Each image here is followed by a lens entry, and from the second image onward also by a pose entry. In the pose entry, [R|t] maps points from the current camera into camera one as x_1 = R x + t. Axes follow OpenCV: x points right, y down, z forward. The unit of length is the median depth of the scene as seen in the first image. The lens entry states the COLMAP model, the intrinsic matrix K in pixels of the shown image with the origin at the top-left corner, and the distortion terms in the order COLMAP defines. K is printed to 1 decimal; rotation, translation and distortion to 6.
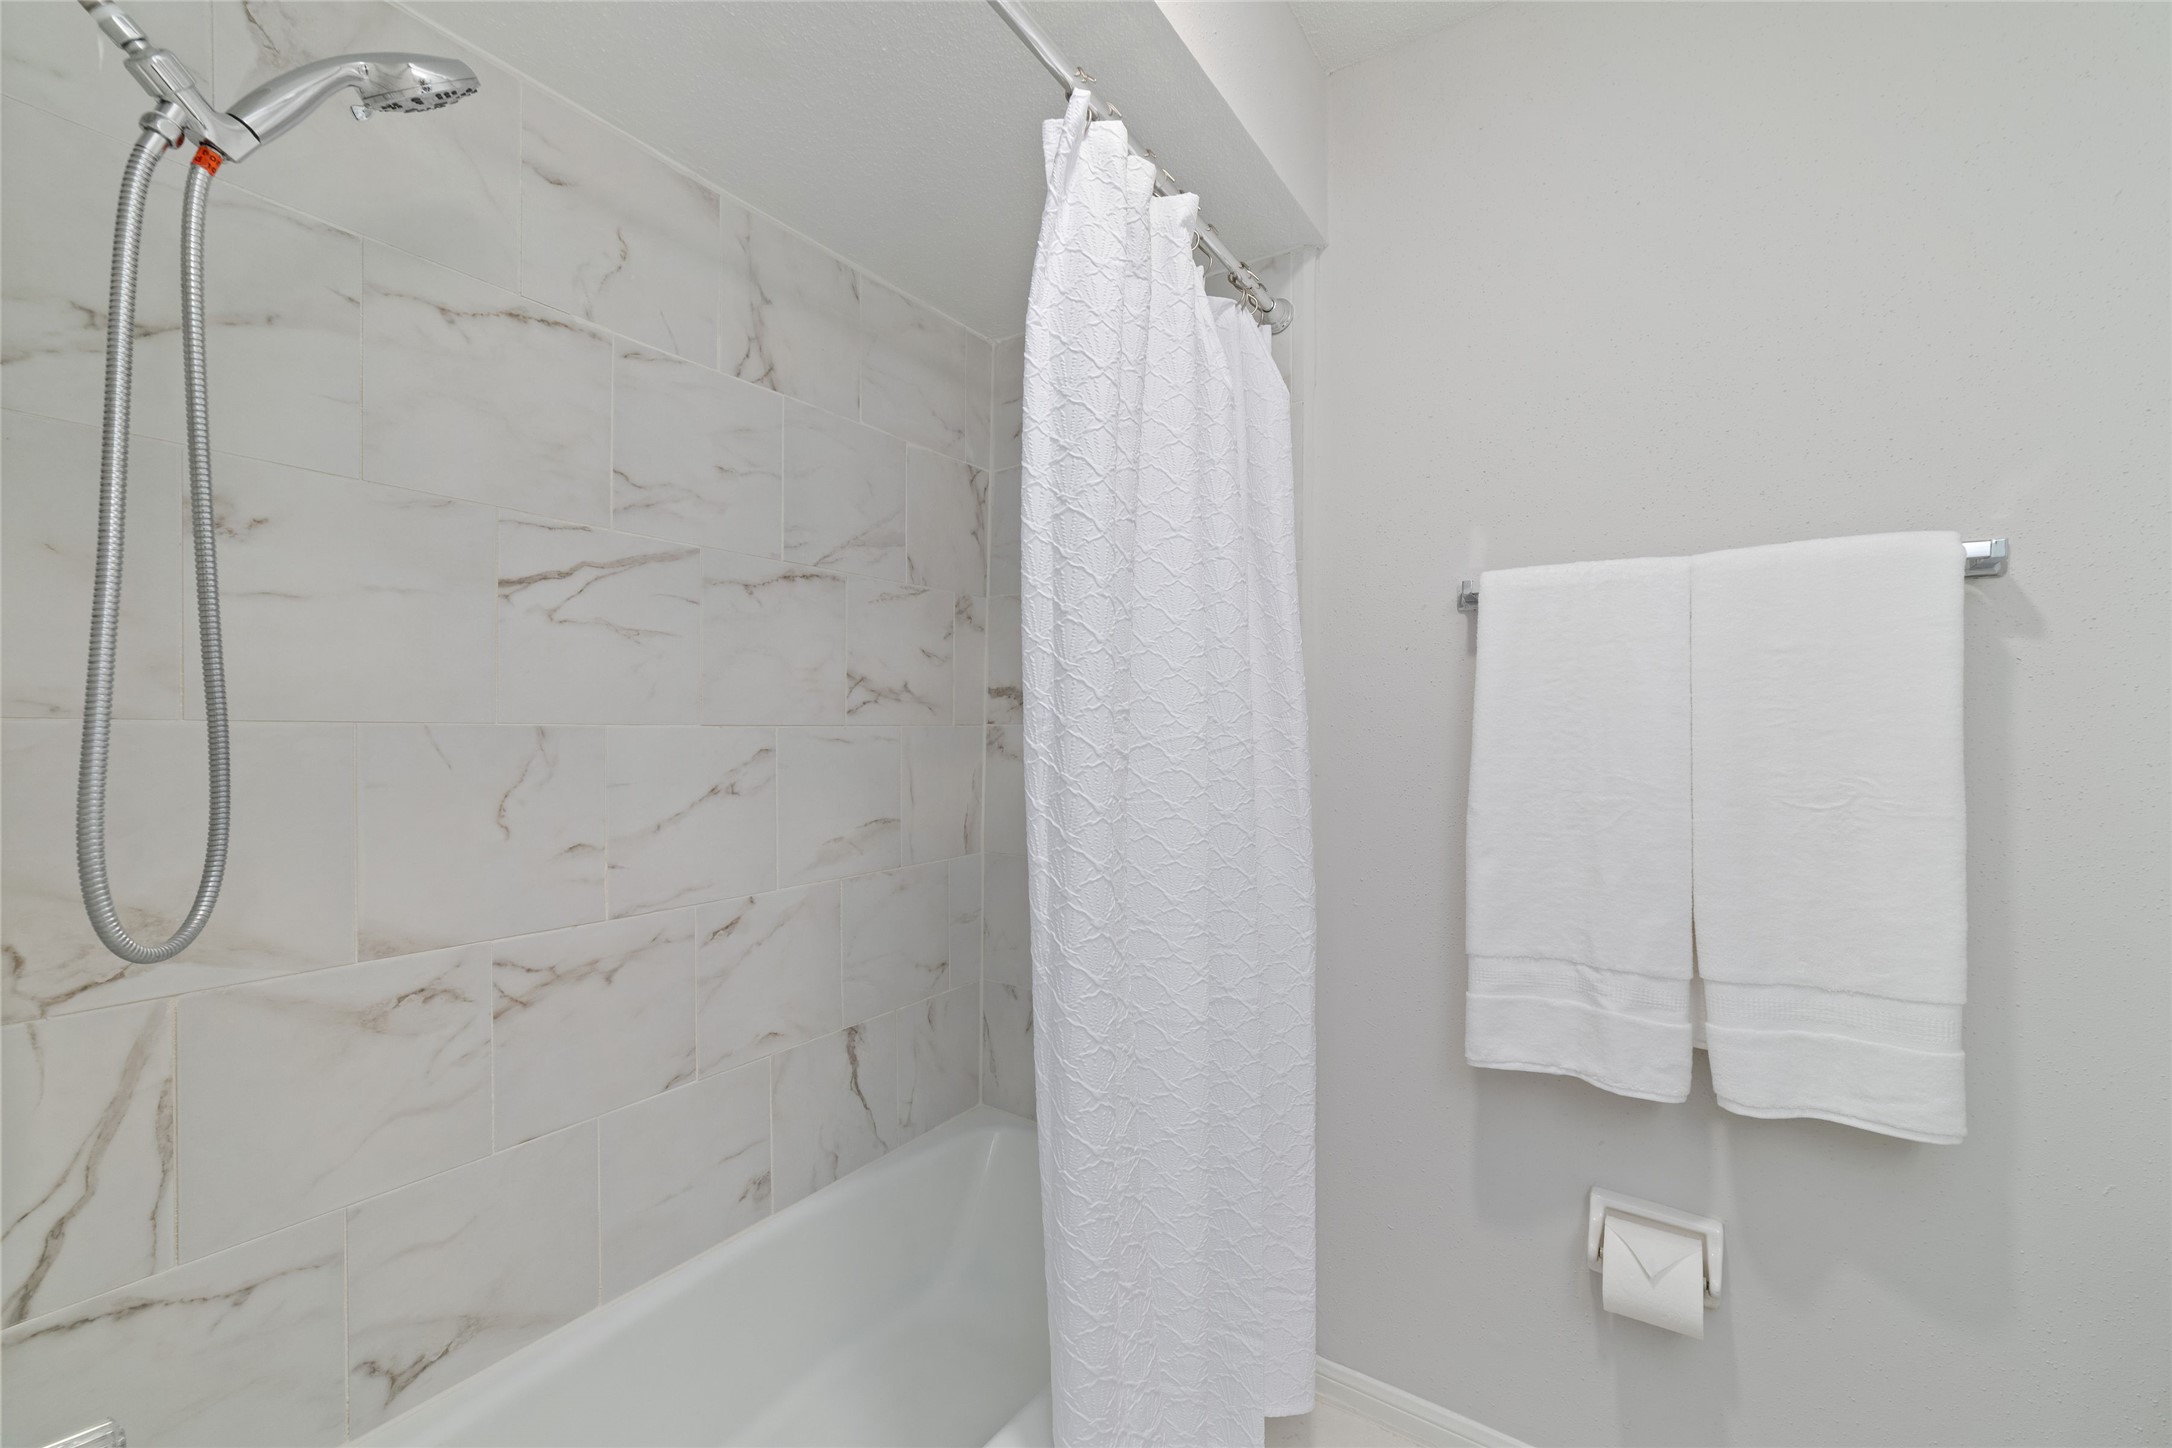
lens RADIAL K [[832.9, 0, 1093.9], [0, 832.9, 745.8], [0, 0, 1]] dist [-0.010850, 0.002682]
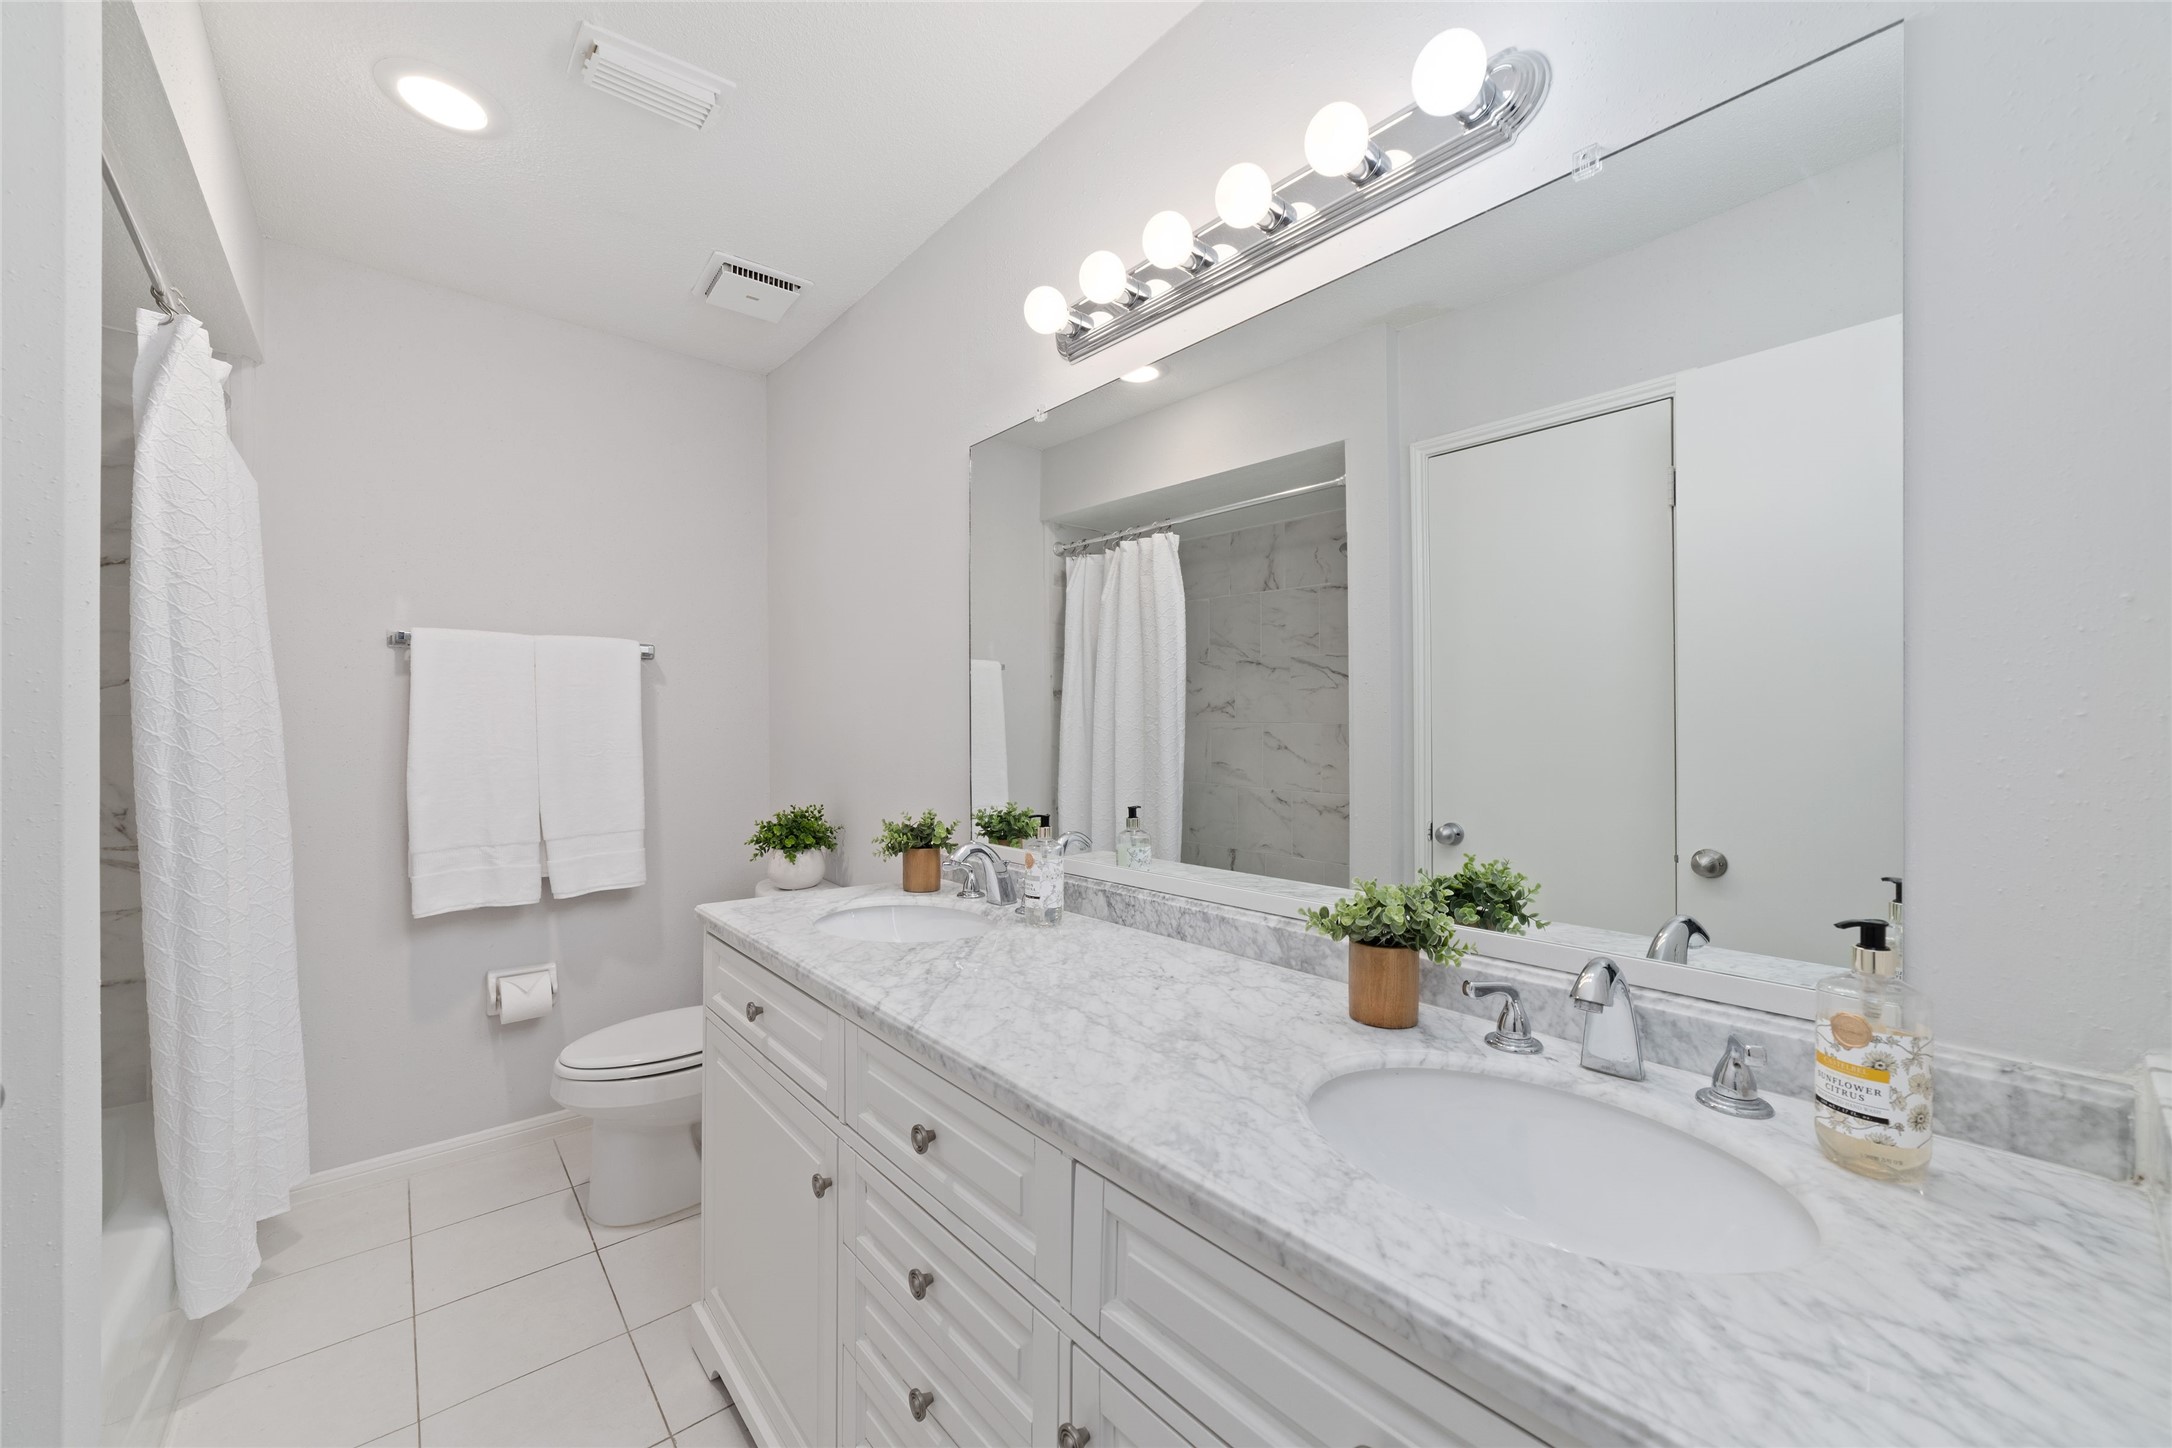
lens RADIAL K [[832.9, 0, 1094.4], [0, 832.9, 735.0], [0, 0, 1]] dist [-0.010850, 0.002682]
pose [[0.266316, -0.016585, 0.963743, -0.905413], [0.013238, 0.999821, 0.013548, 0.004222], [-0.963795, 0.009150, 0.266488, -0.893410]]
